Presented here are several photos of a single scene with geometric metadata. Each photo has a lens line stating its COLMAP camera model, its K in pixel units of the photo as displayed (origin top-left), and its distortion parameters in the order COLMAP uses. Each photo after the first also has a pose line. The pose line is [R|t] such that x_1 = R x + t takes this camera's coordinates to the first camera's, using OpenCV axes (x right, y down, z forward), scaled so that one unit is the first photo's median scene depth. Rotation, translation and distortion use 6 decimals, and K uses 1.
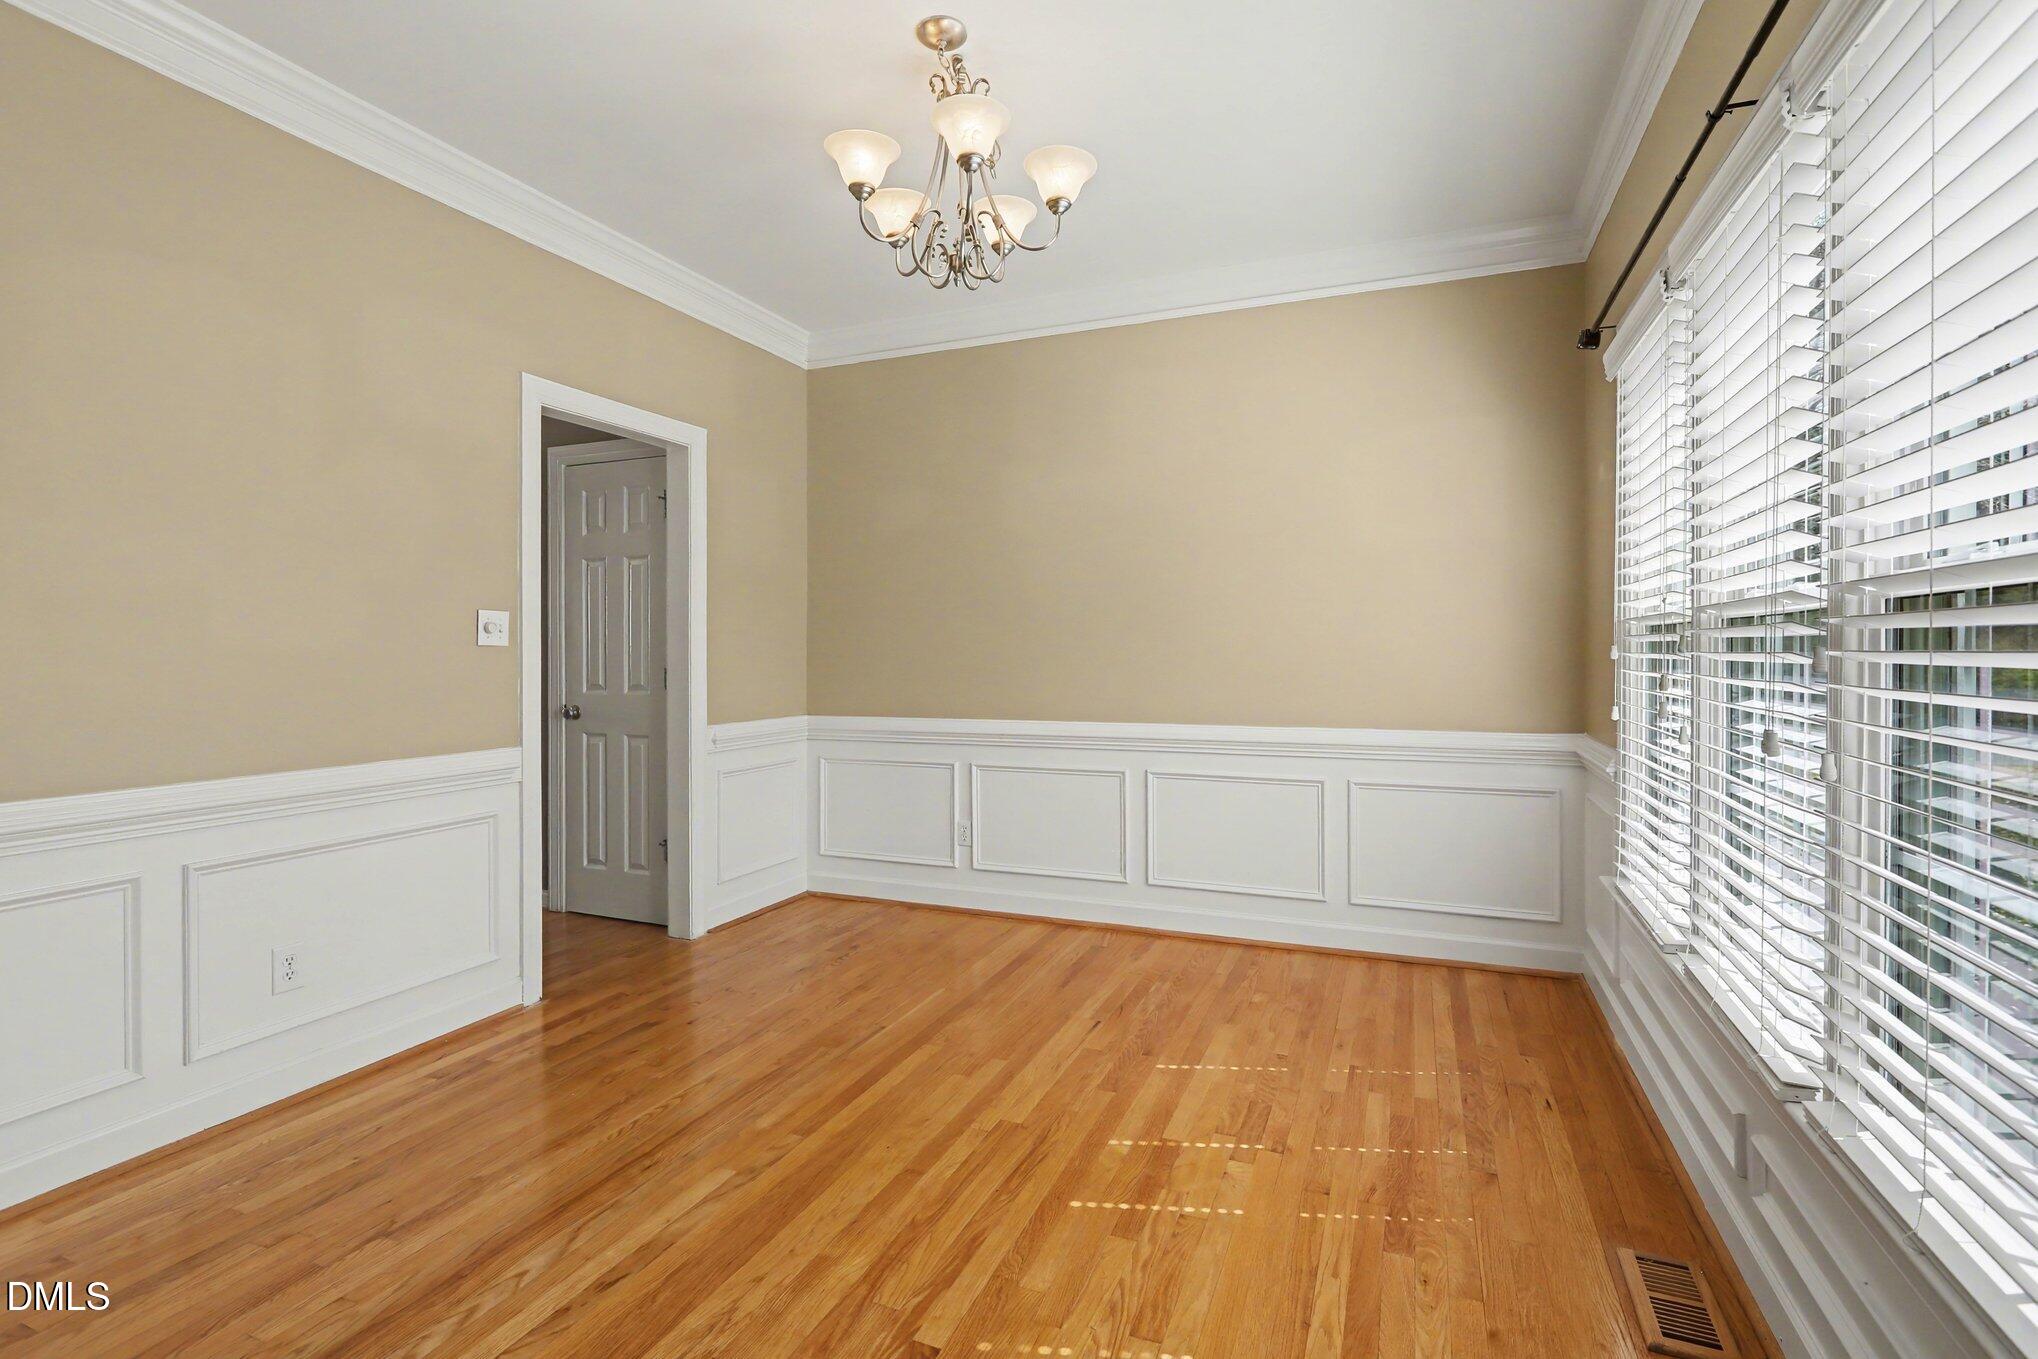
lens RADIAL K [[929.7, 0, 1013.4], [0, 929.7, 670.5], [0, 0, 1]] dist [0.005684, -0.000120]
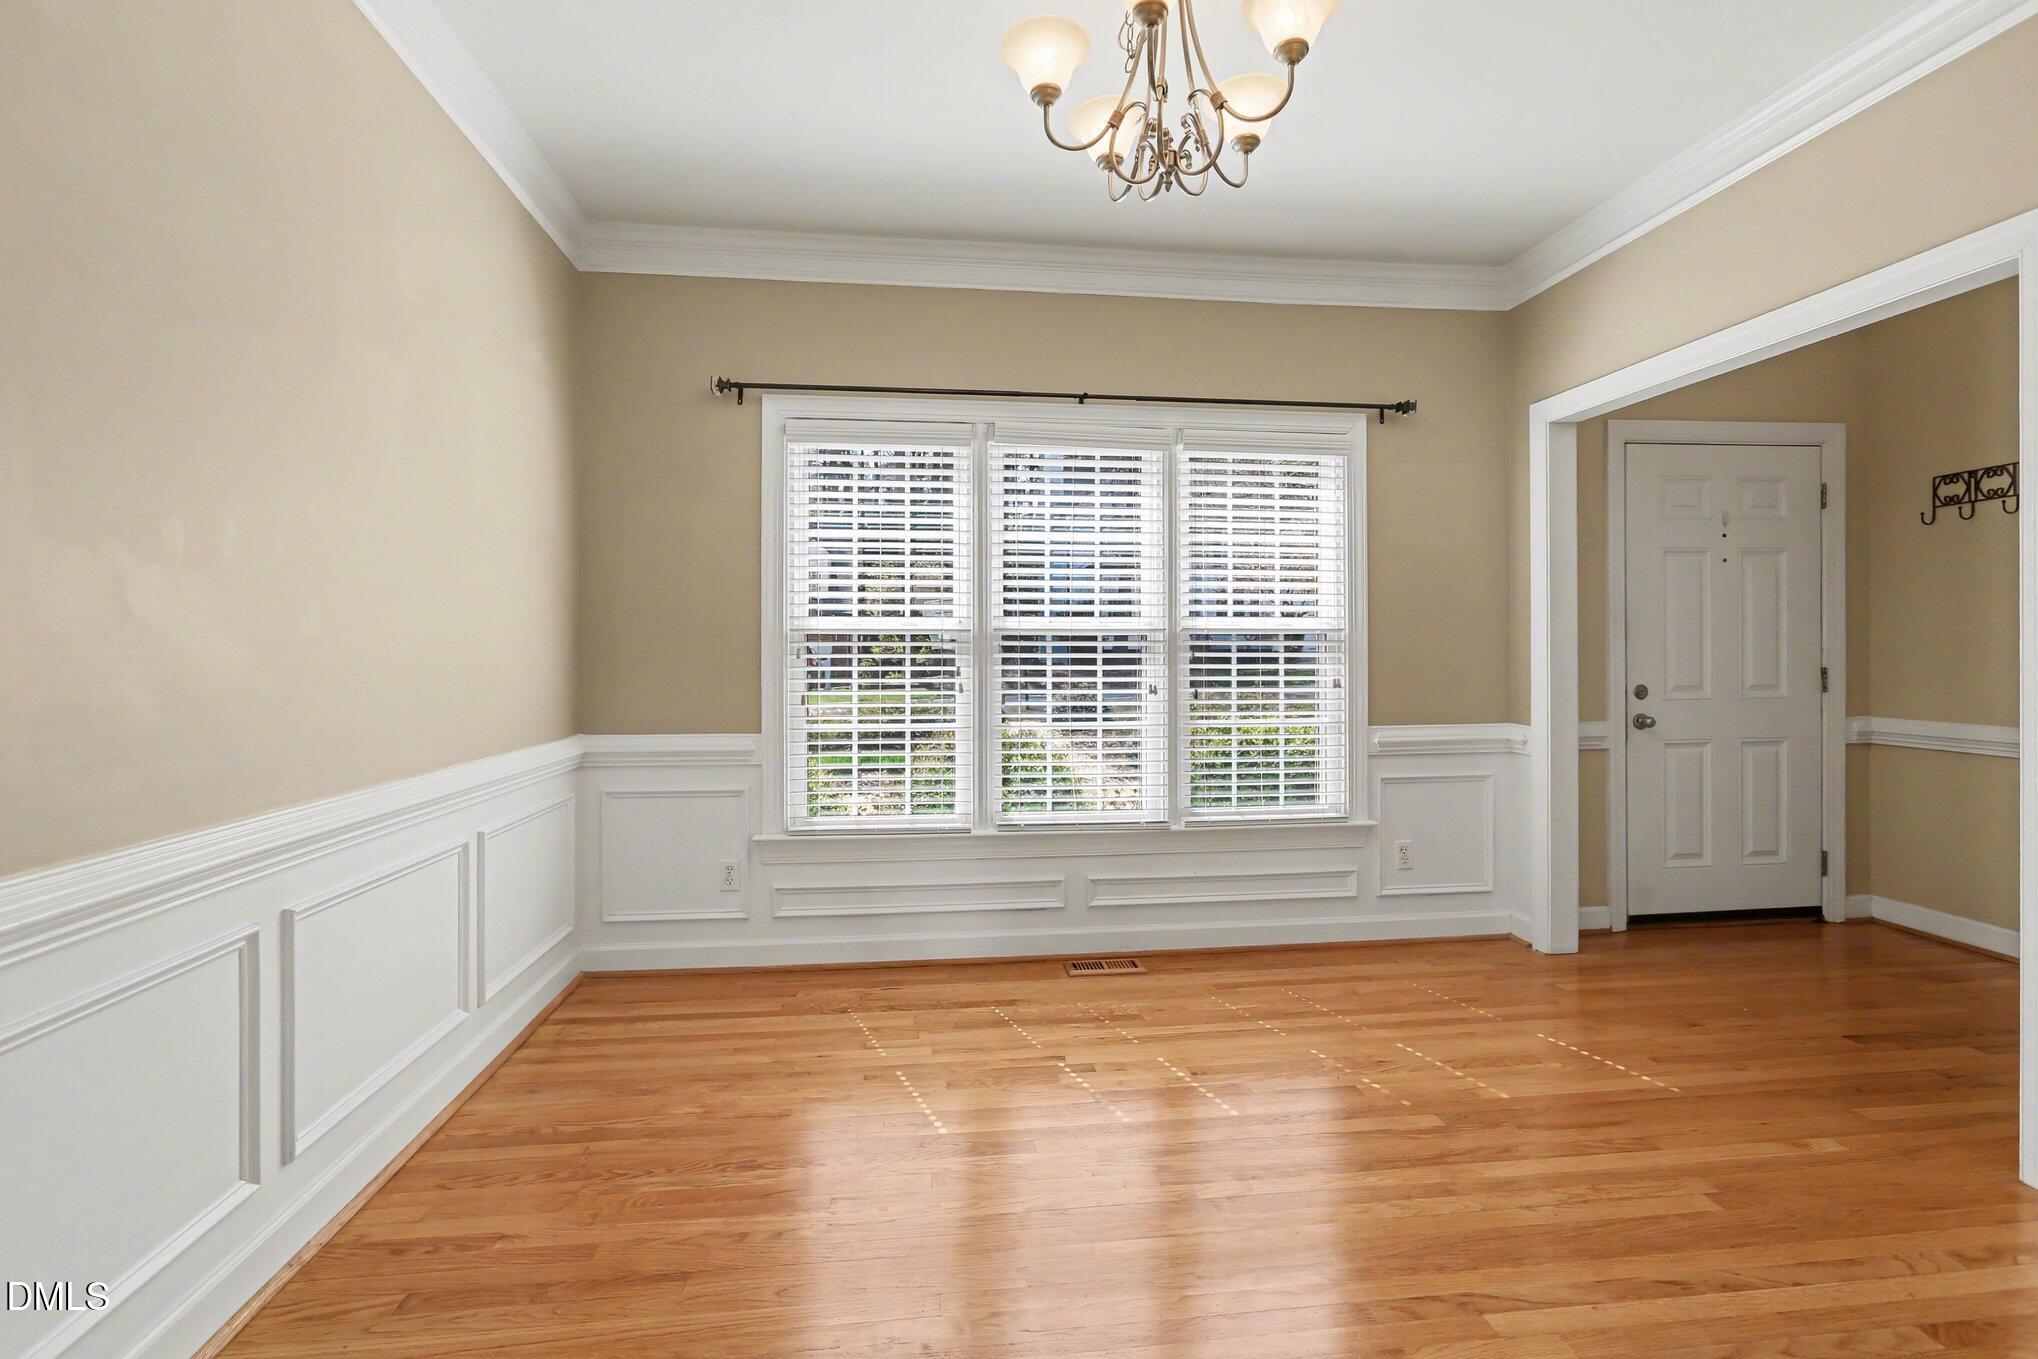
lens RADIAL K [[929.7, 0, 1016.2], [0, 929.7, 659.3], [0, 0, 1]] dist [0.005684, -0.000120]
pose [[-0.488336, 0.004356, 0.872645, -0.770578], [0.017891, 0.999827, 0.005021, -0.013099], [-0.872472, 0.018065, -0.488330, 1.675095]]
